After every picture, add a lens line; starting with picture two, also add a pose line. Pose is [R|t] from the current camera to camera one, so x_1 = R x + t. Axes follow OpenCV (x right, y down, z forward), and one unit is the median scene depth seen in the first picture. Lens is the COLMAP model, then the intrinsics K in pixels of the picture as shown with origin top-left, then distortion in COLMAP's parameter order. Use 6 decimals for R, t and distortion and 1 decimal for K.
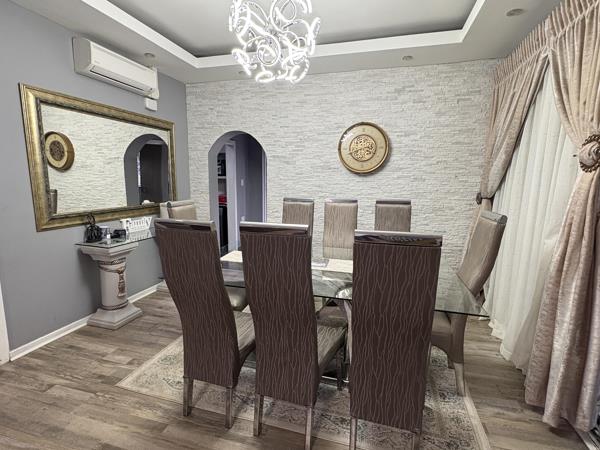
lens RADIAL K [[306.4, 0, 300.0], [0, 306.4, 225.0], [0, 0, 1]] dist [0.000432, 0.000535]
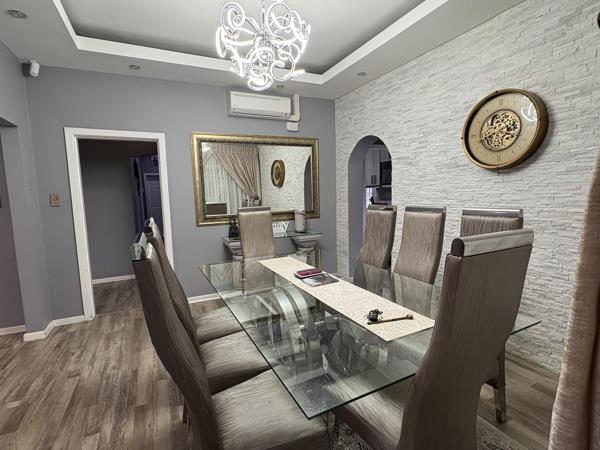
lens RADIAL K [[306.4, 0, 300.0], [0, 306.4, 225.0], [0, 0, 1]] dist [0.000432, 0.000535]
pose [[0.655981, 0.049737, -0.753137, 0.426945], [-0.079295, 0.996846, -0.003234, -0.014438], [0.750601, 0.061841, 0.657856, 0.263815]]
